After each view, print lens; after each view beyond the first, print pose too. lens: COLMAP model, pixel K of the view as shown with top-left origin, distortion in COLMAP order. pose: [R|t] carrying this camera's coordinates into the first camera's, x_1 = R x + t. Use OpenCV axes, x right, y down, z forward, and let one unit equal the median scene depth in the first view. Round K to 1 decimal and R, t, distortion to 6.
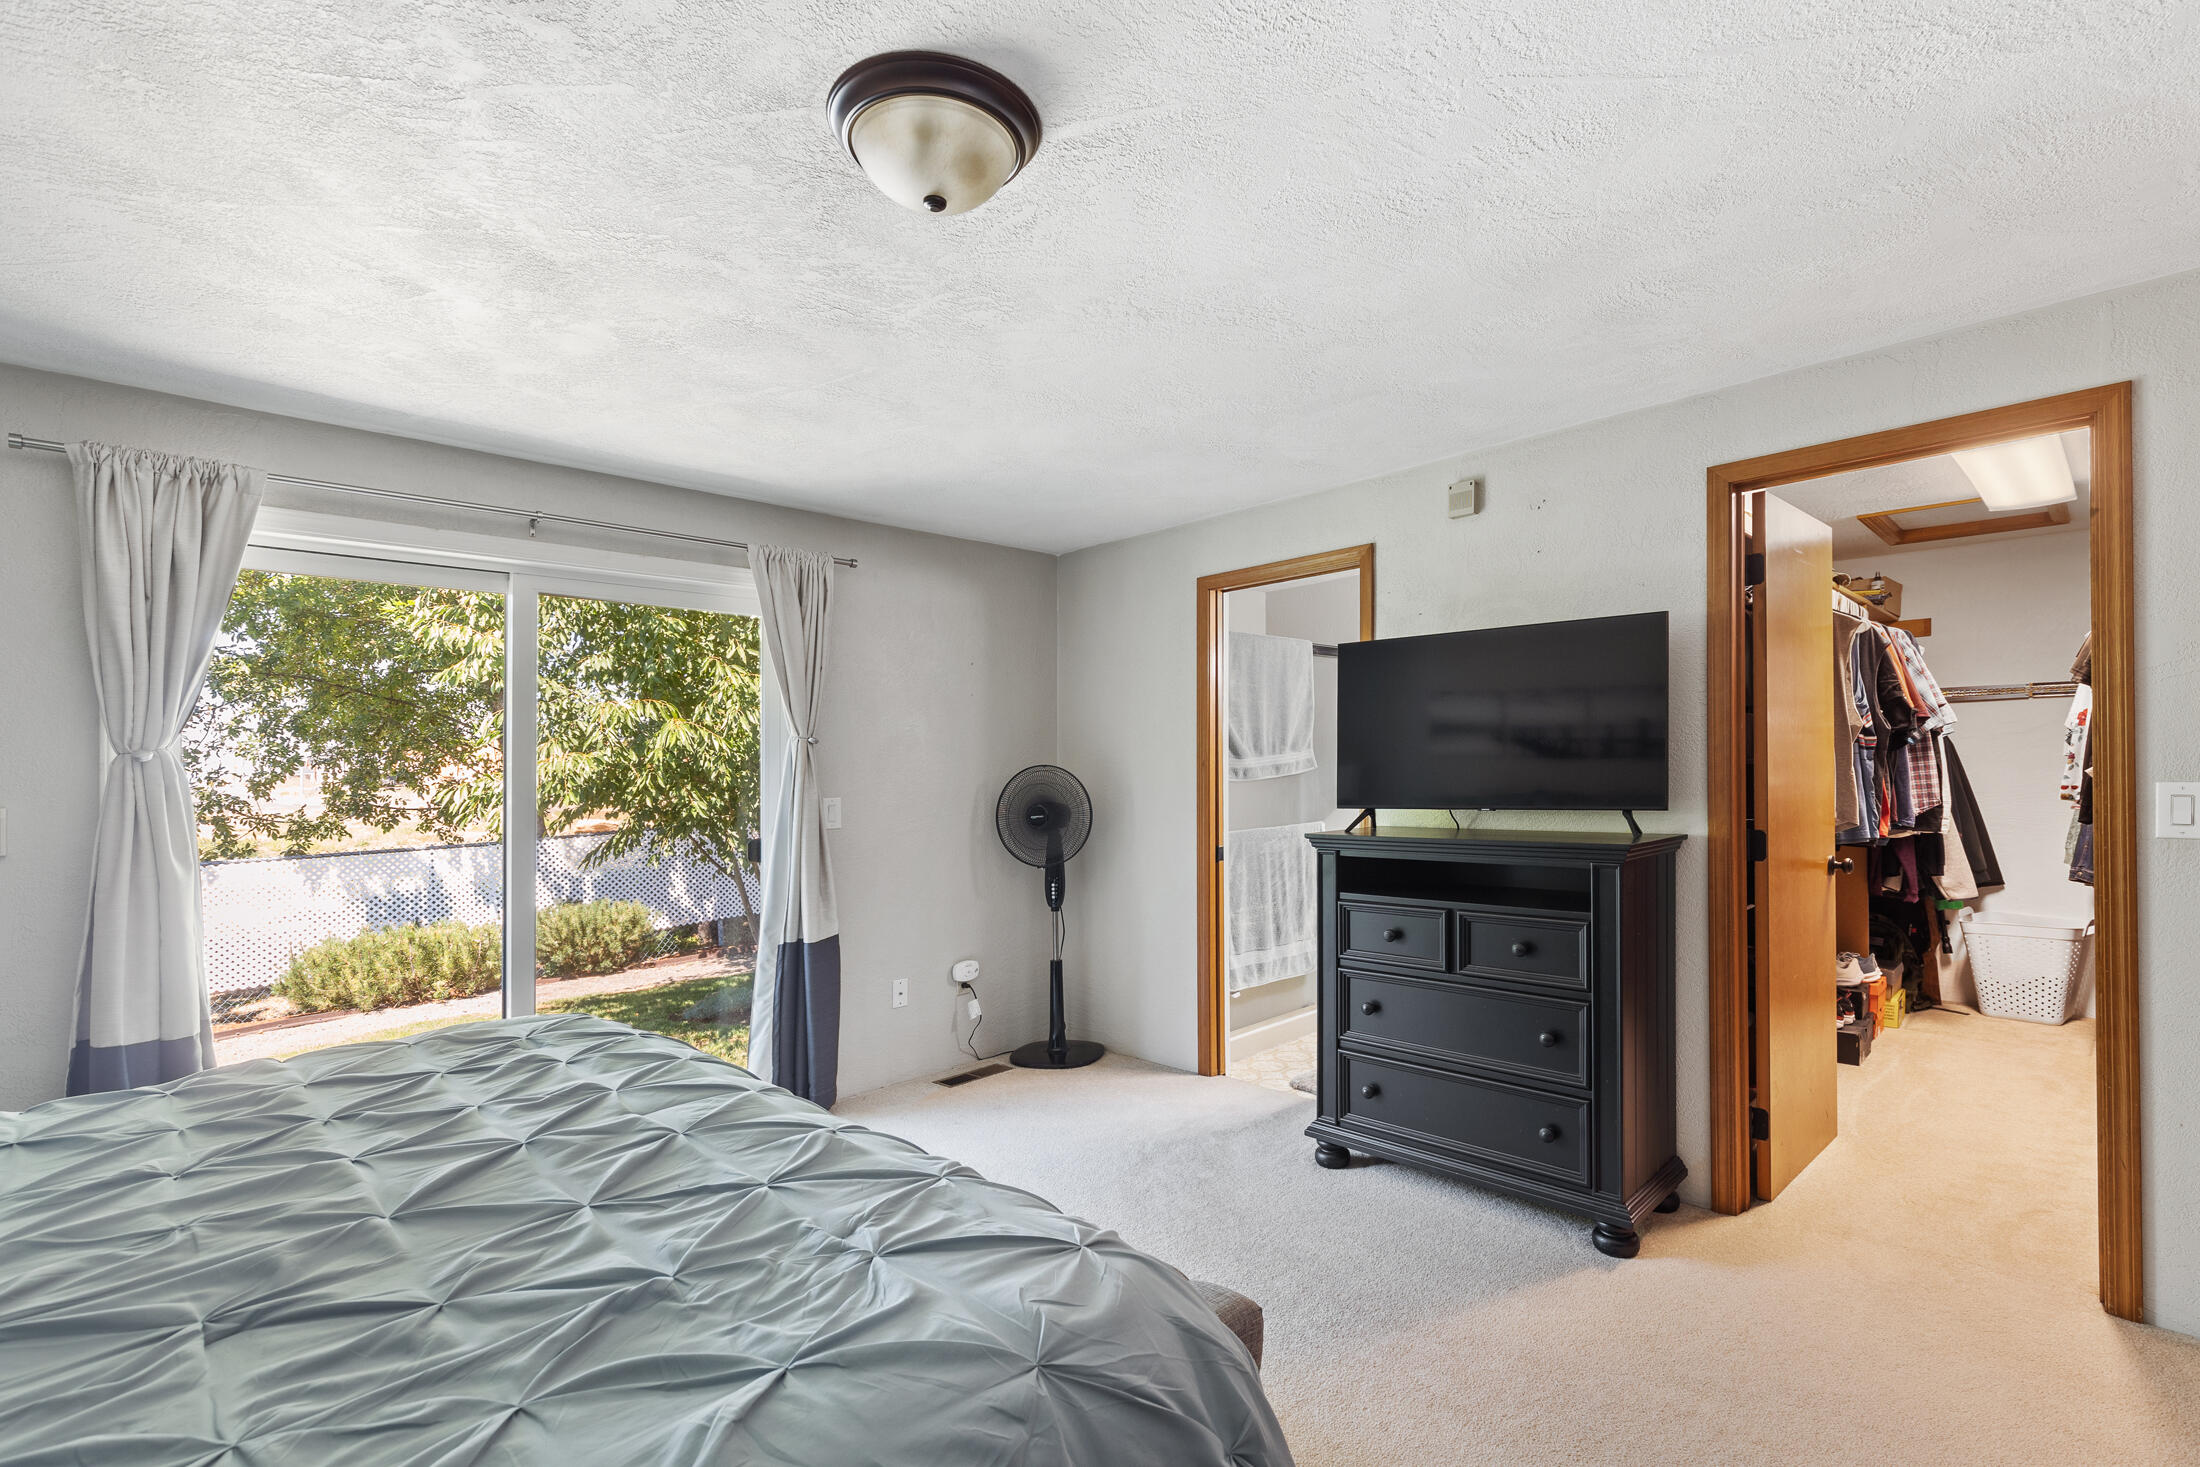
lens RADIAL K [[972.0, 0, 1108.3], [0, 972.0, 749.8], [0, 0, 1]] dist [0.003165, 0.000060]
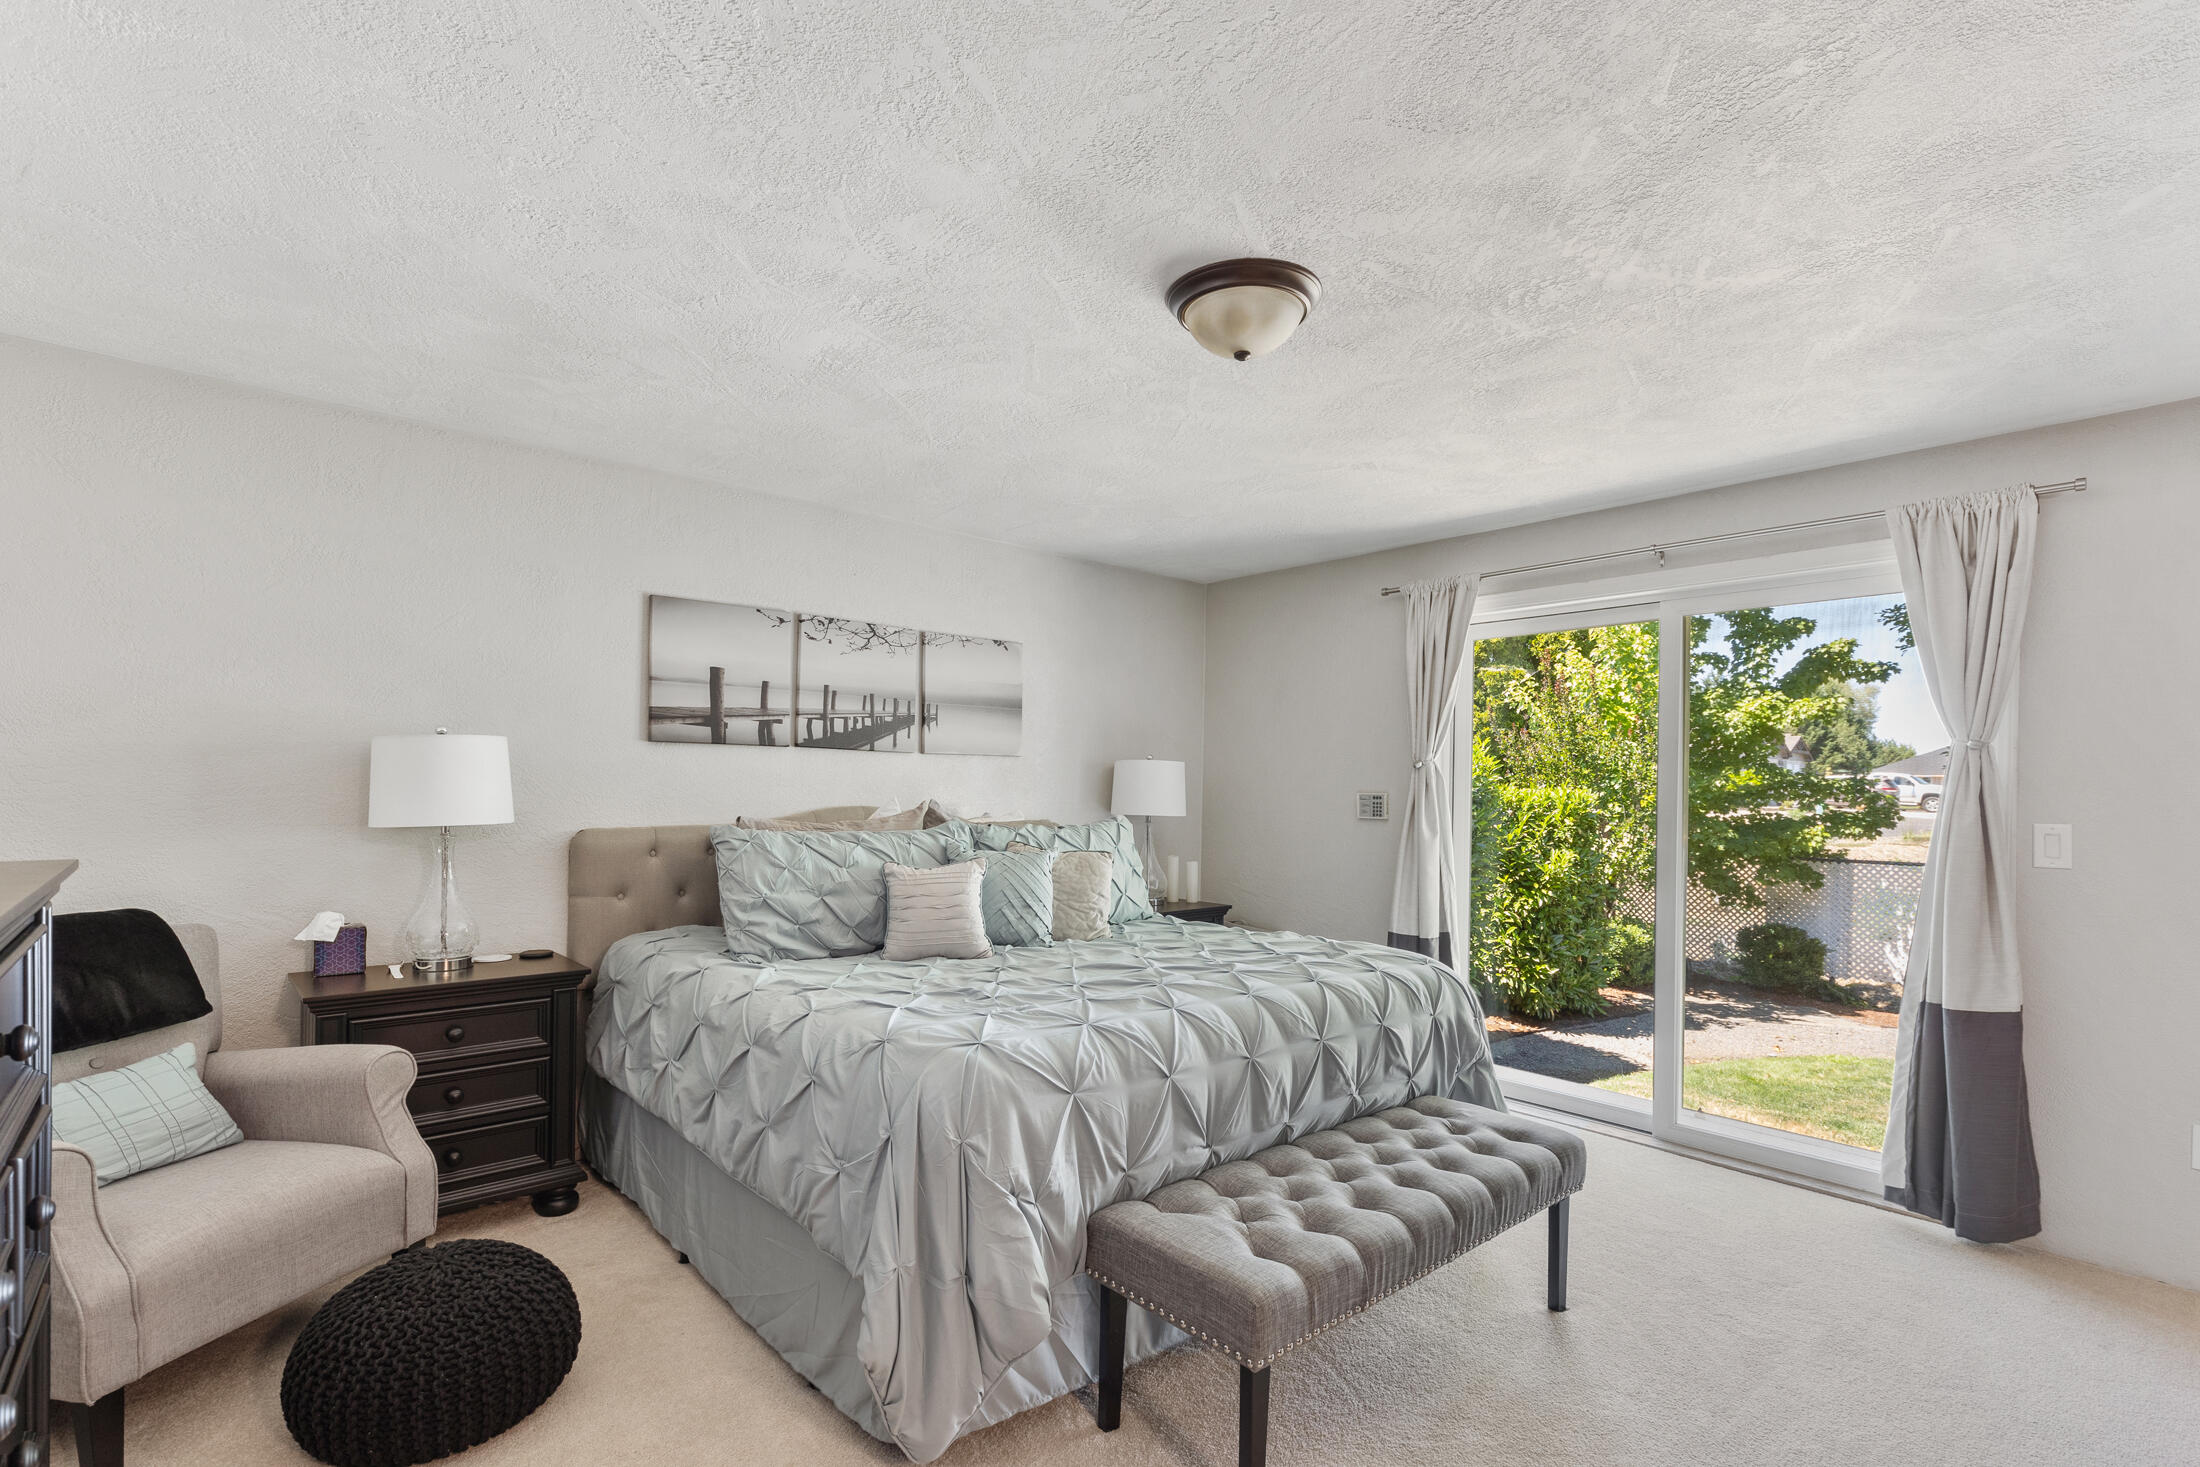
lens RADIAL K [[972.0, 0, 1108.3], [0, 972.0, 749.8], [0, 0, 1]] dist [0.003165, 0.000060]
pose [[-0.042721, -0.006037, -0.999069, 0.653949], [0.005432, 0.999966, -0.006275, -0.007243], [0.999072, -0.005695, -0.042687, 0.491108]]
